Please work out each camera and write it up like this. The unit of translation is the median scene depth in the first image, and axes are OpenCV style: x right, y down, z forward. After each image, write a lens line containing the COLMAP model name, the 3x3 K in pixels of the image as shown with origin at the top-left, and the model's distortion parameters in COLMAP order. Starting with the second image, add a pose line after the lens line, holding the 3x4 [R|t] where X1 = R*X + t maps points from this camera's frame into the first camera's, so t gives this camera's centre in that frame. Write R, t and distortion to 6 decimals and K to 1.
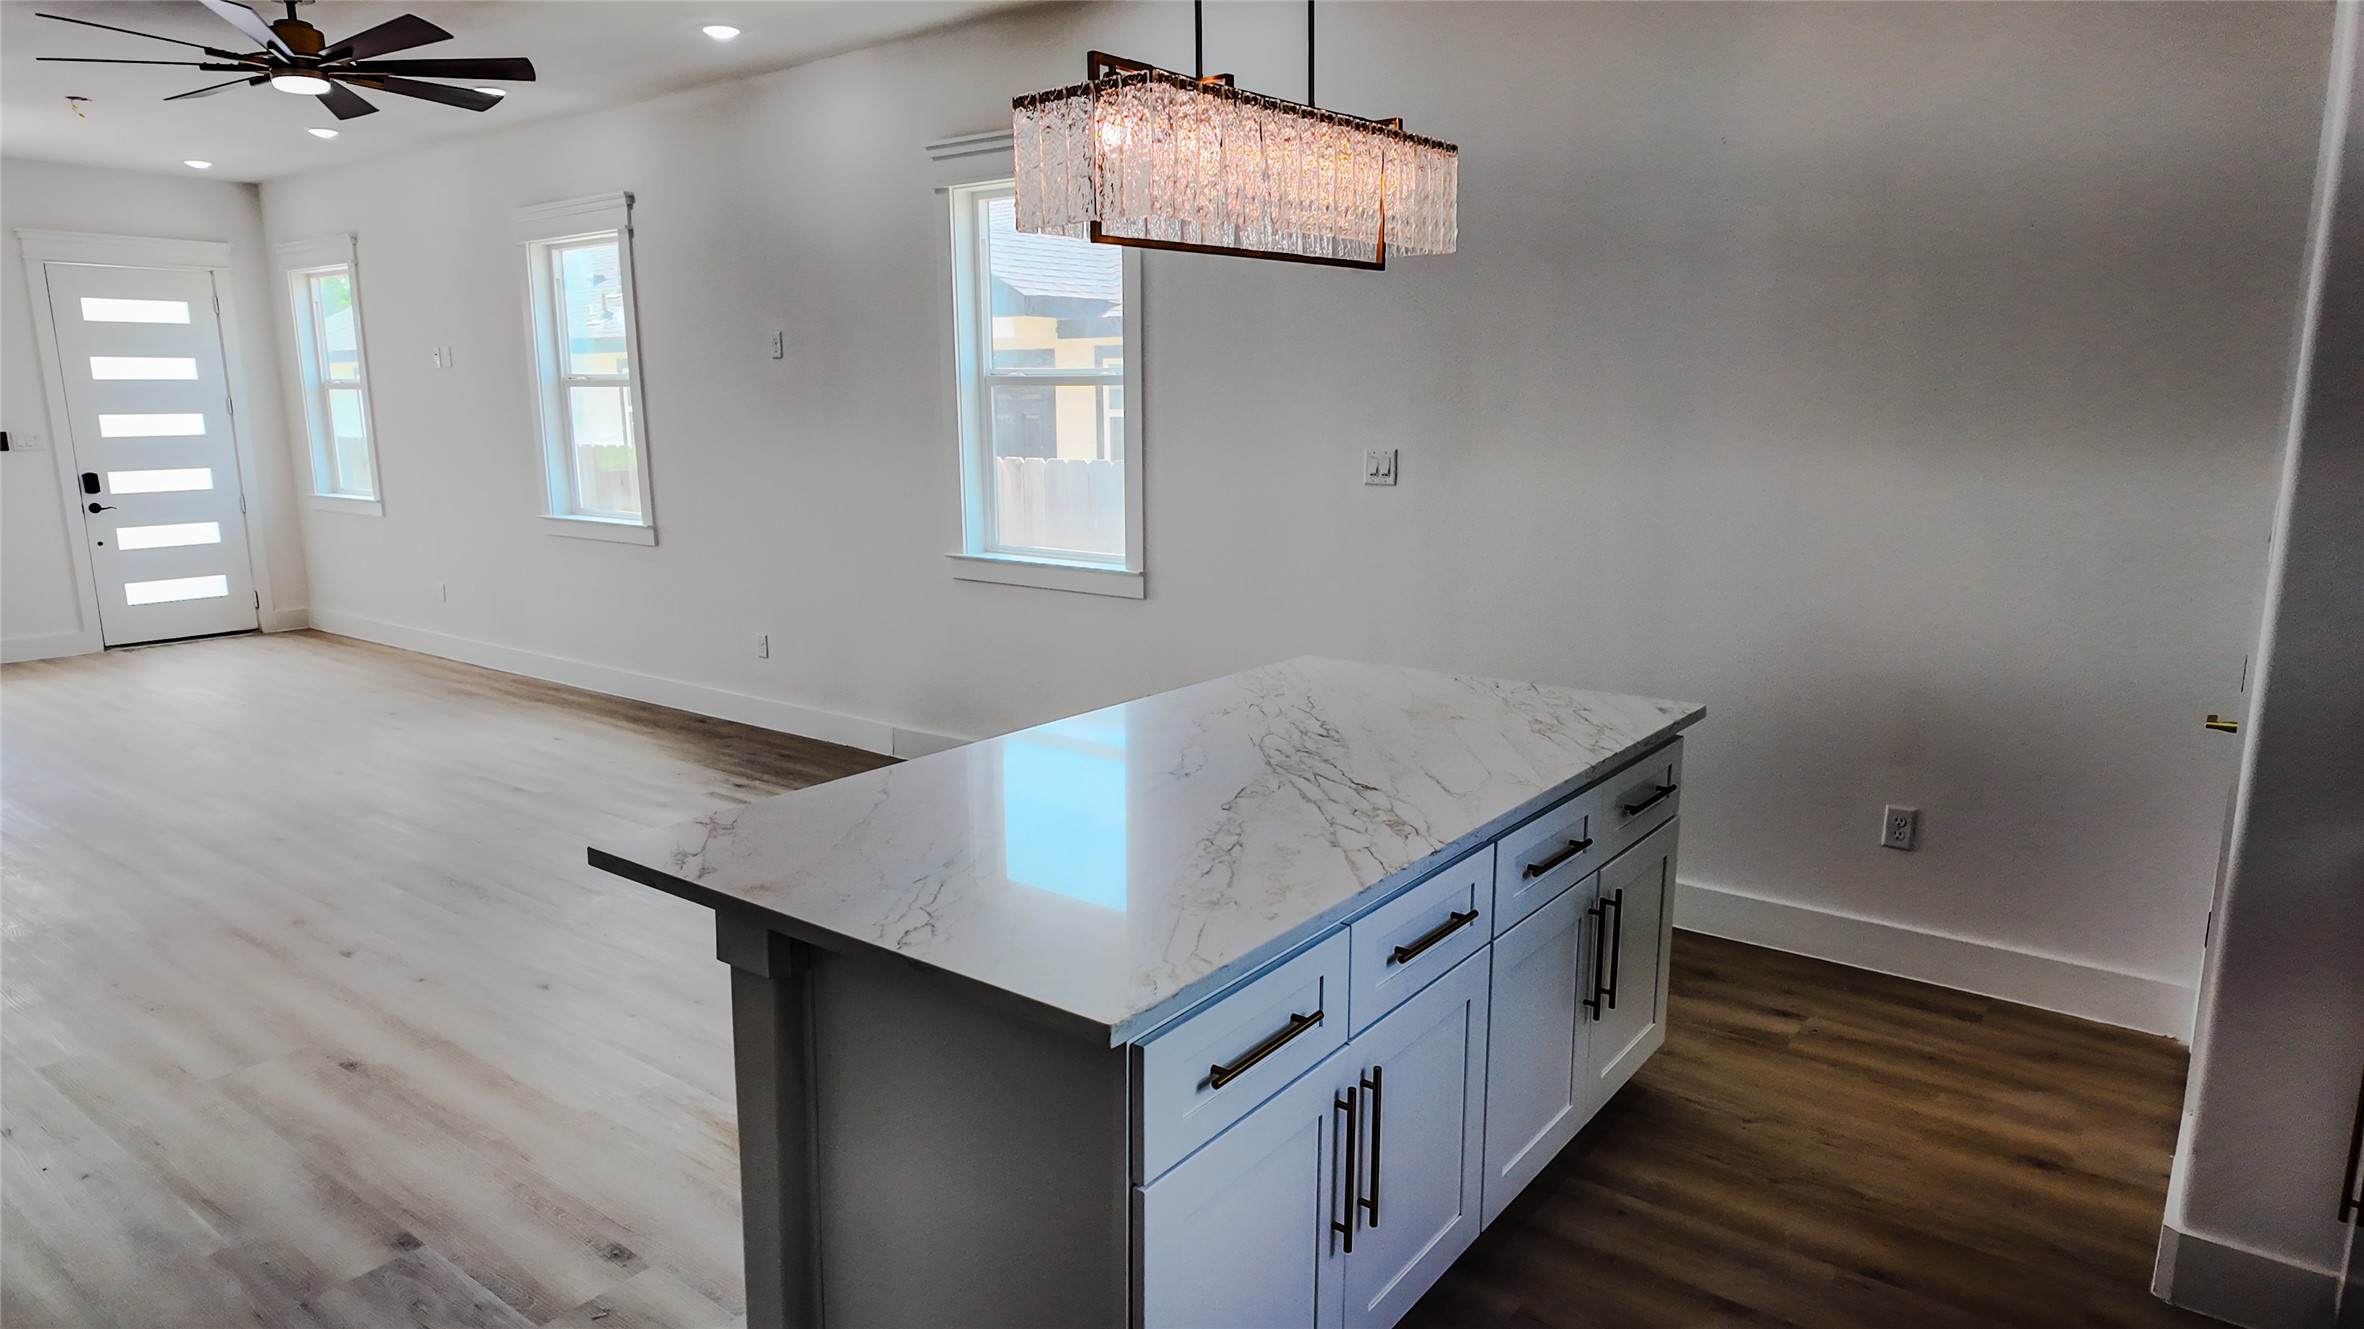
lens RADIAL K [[1397.7, 0, 1190.2], [0, 1397.7, 690.2], [0, 0, 1]] dist [0.031841, -0.025546]
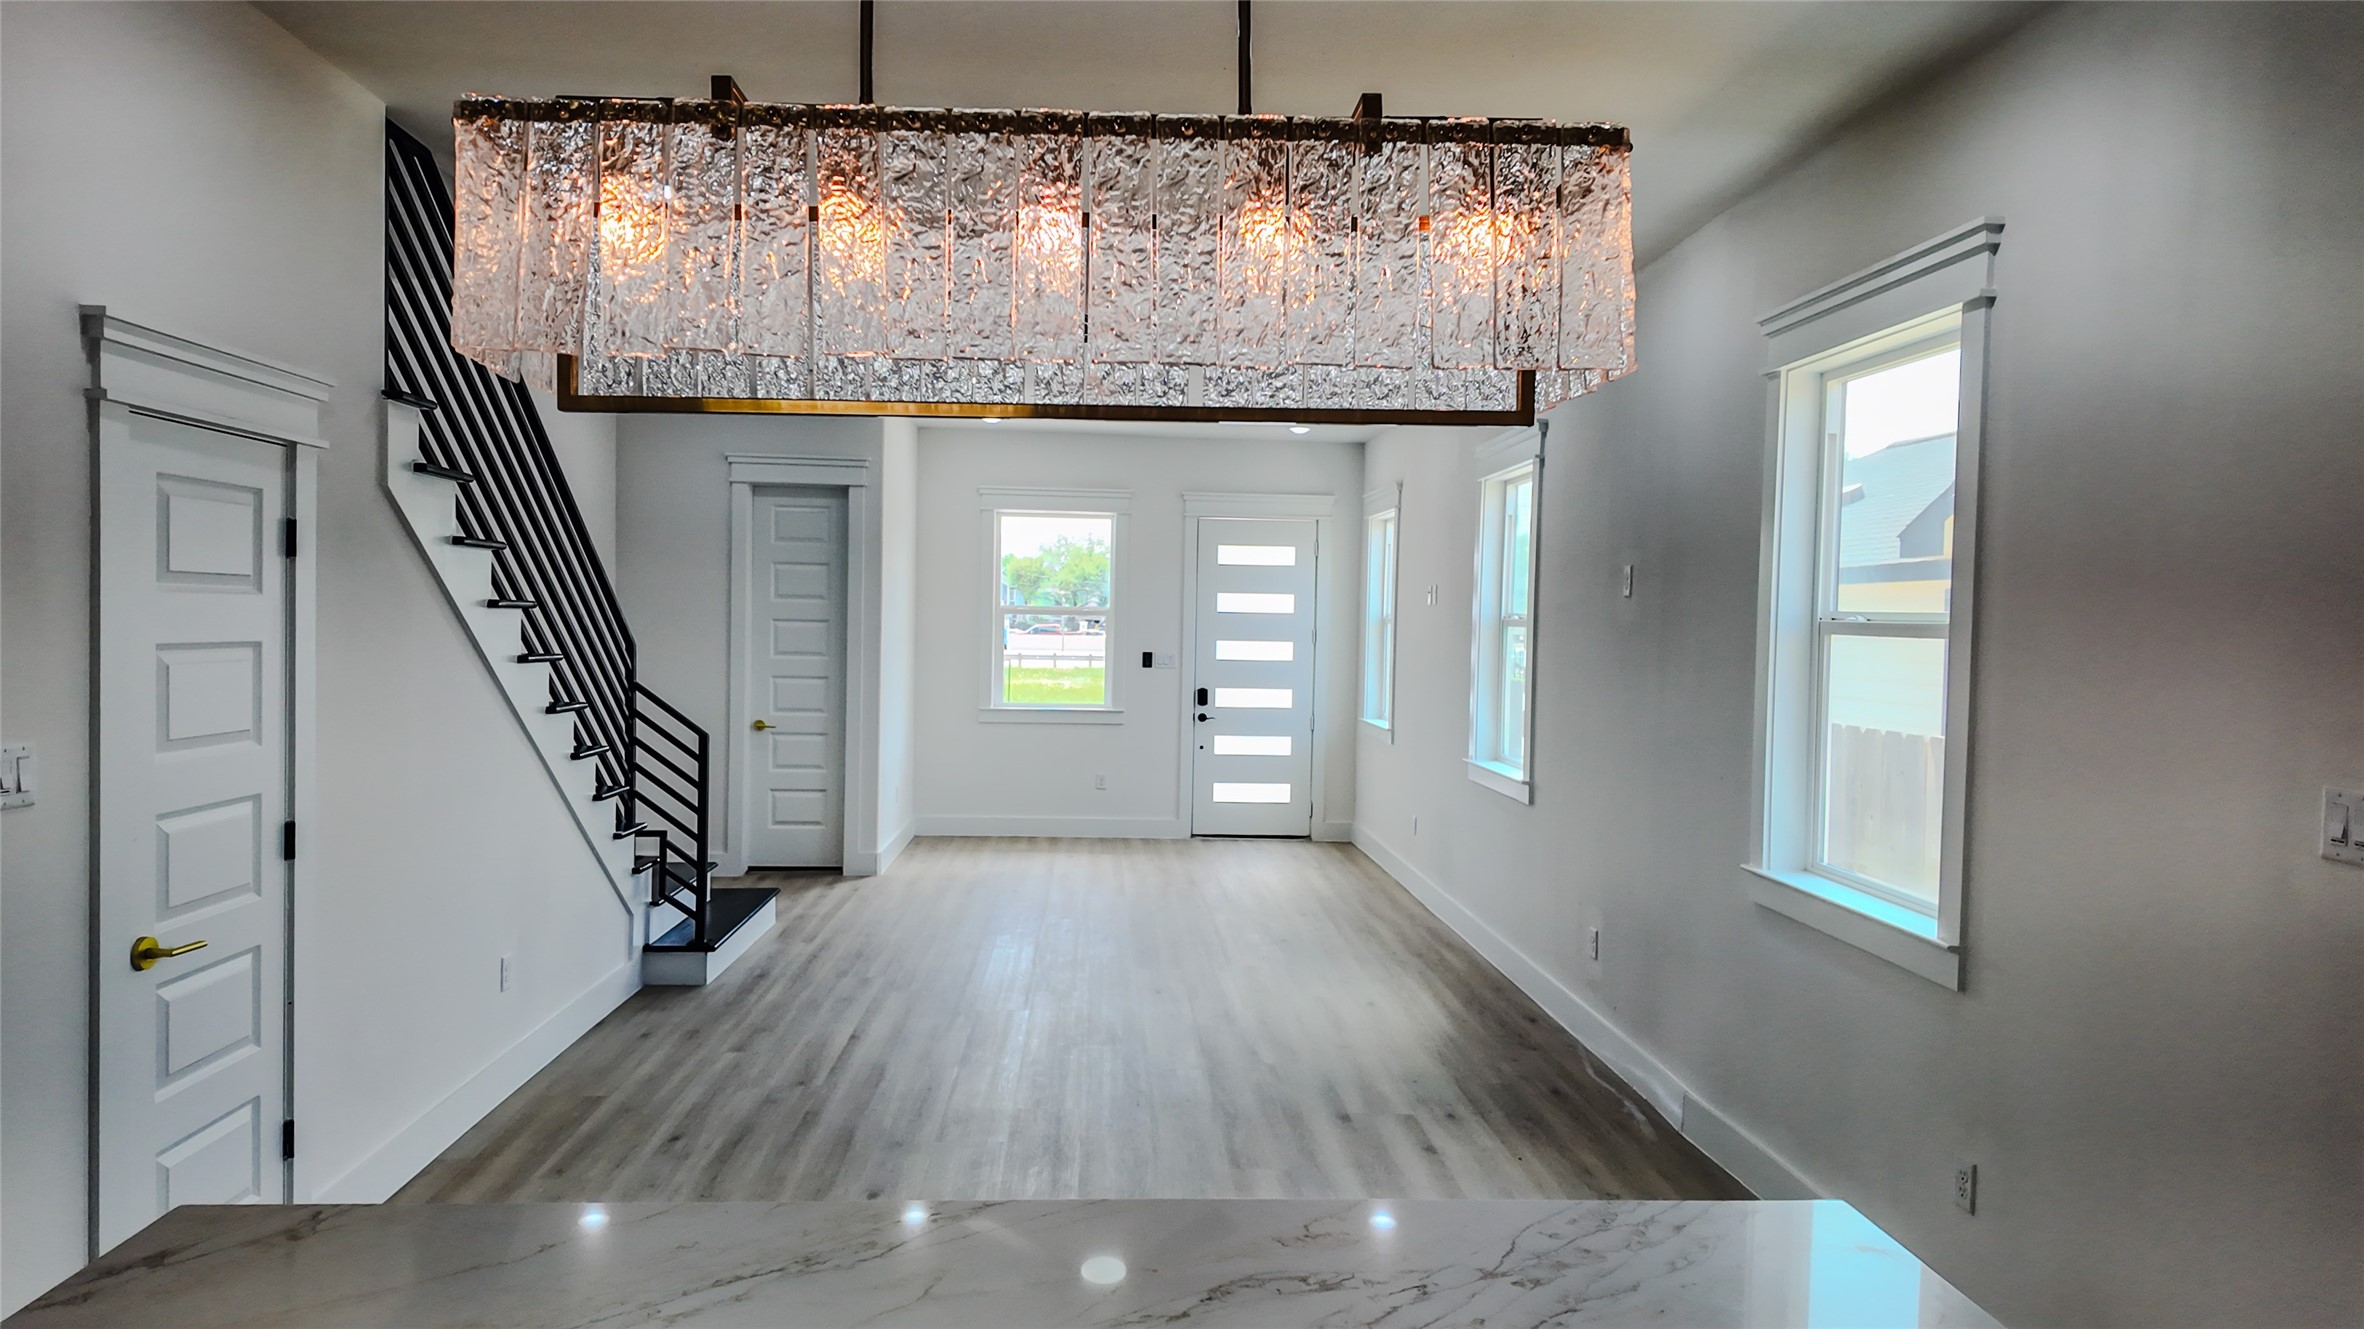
lens RADIAL K [[1444.0, 0, 1212.3], [0, 1444.0, 660.4], [0, 0, 1]] dist [0.075849, -0.085861]
pose [[0.663260, 0.041320, -0.747247, 0.134935], [-0.180517, 0.977826, -0.106157, -0.050067], [0.726292, 0.205301, 0.656012, 0.207366]]
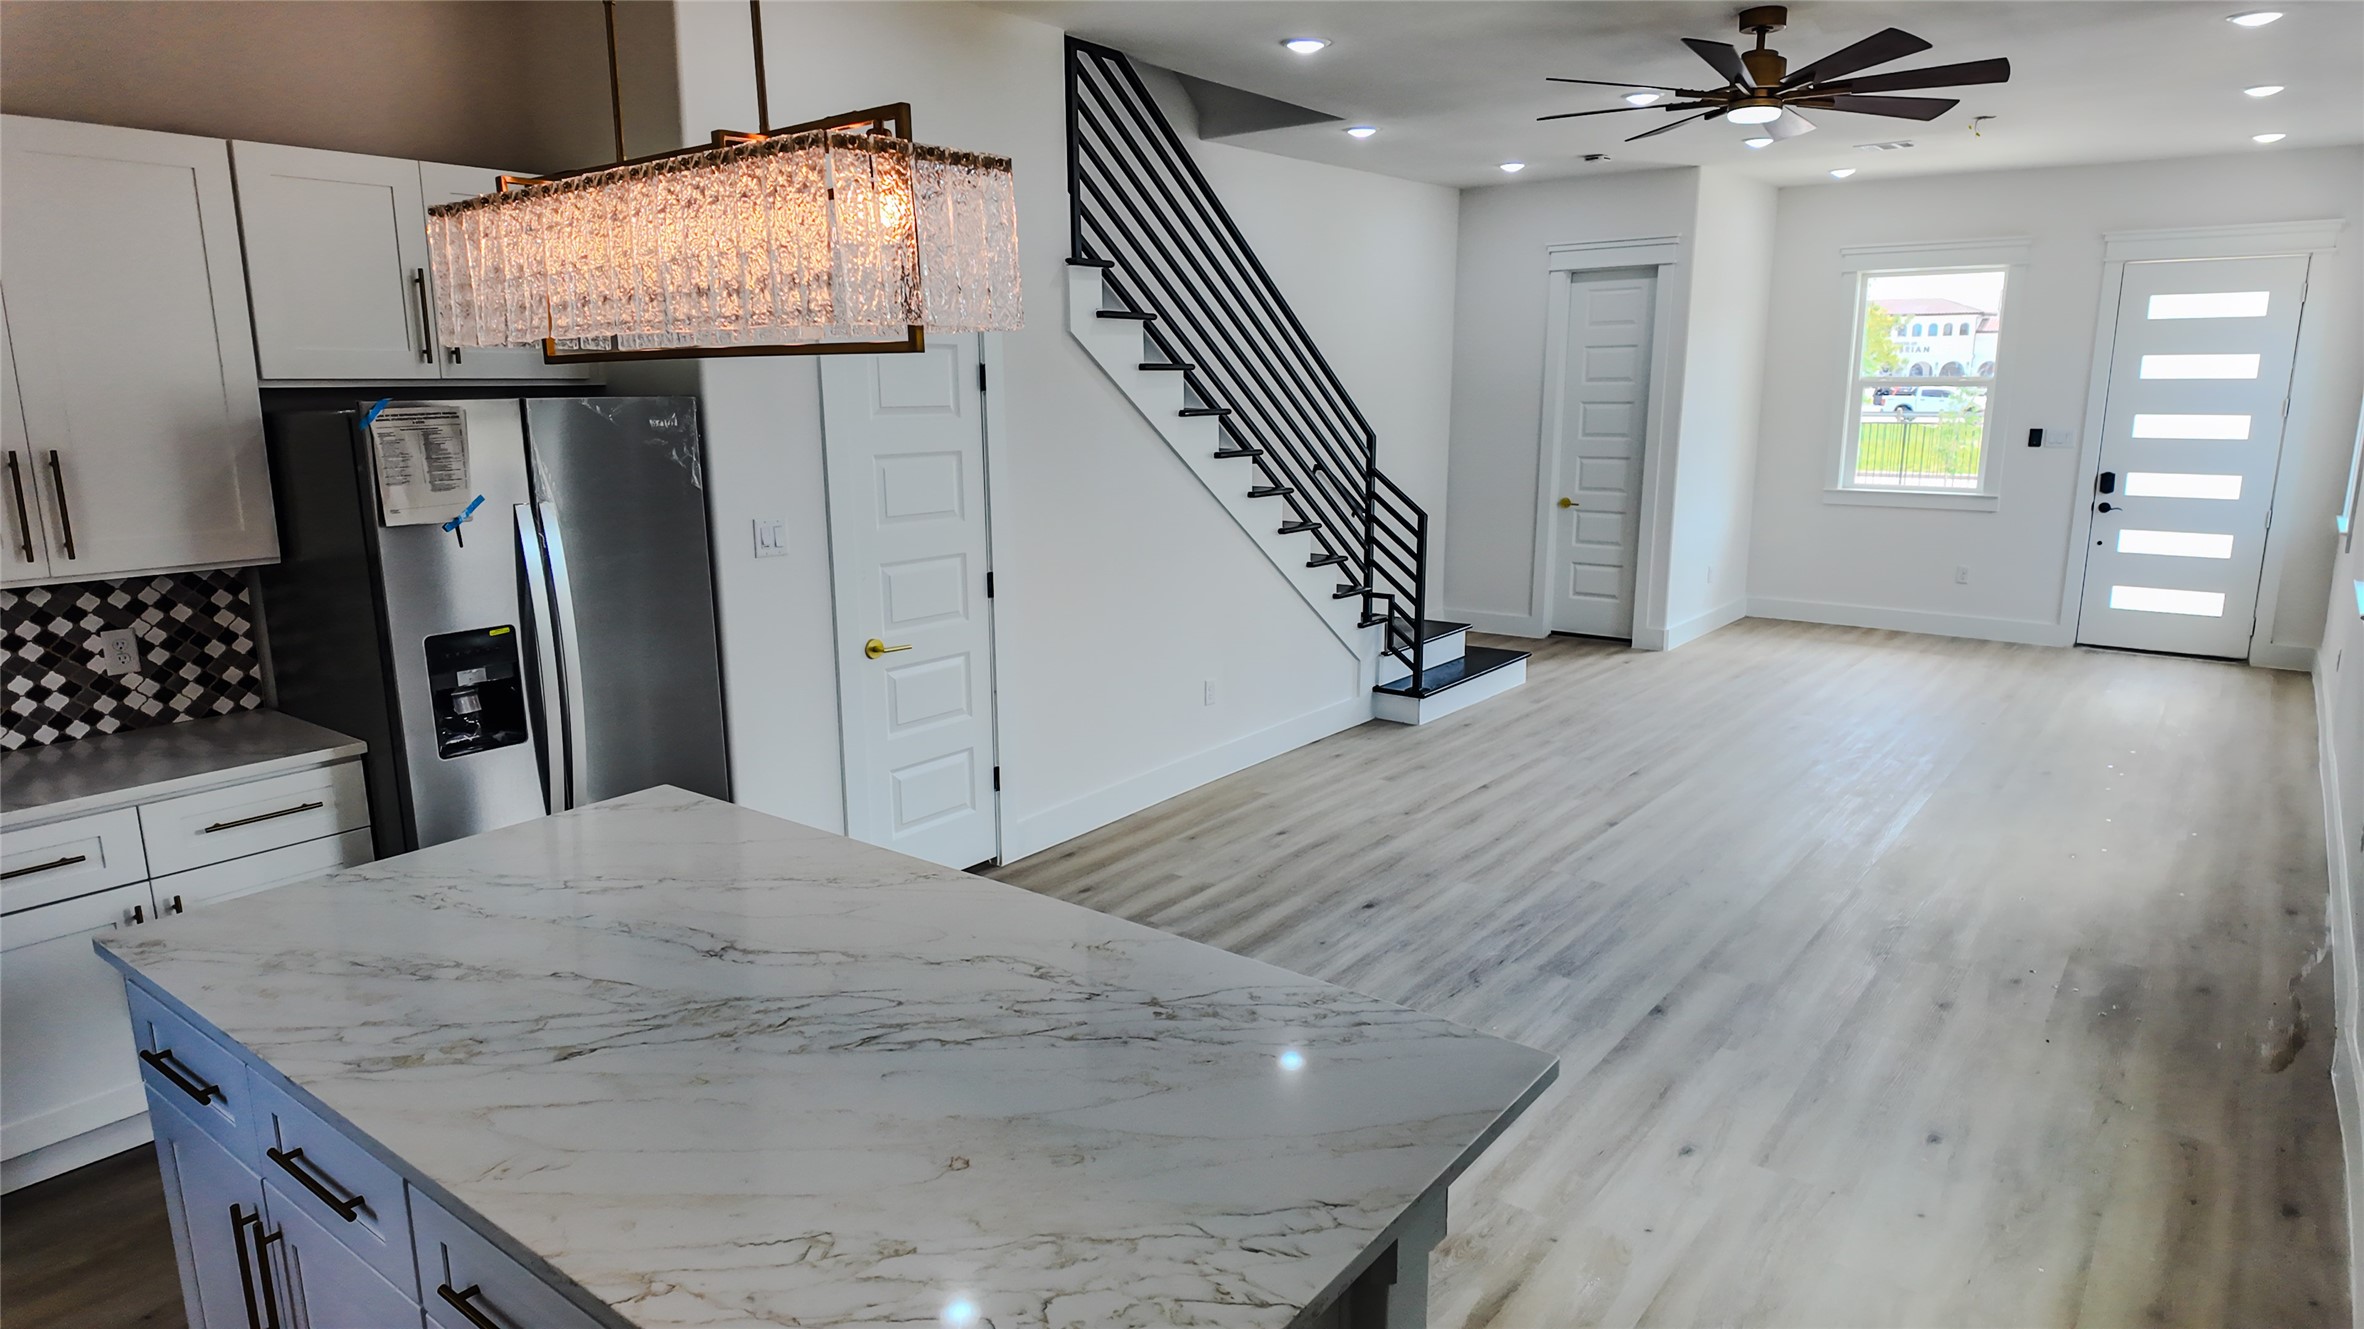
lens RADIAL K [[1397.7, 0, 1190.2], [0, 1397.7, 690.2], [0, 0, 1]] dist [0.031841, -0.025546]
pose [[-0.009087, 0.227944, -0.973632, 0.236398], [-0.201153, 0.953352, 0.225074, -0.102688], [0.979518, 0.197894, 0.037189, 0.363431]]
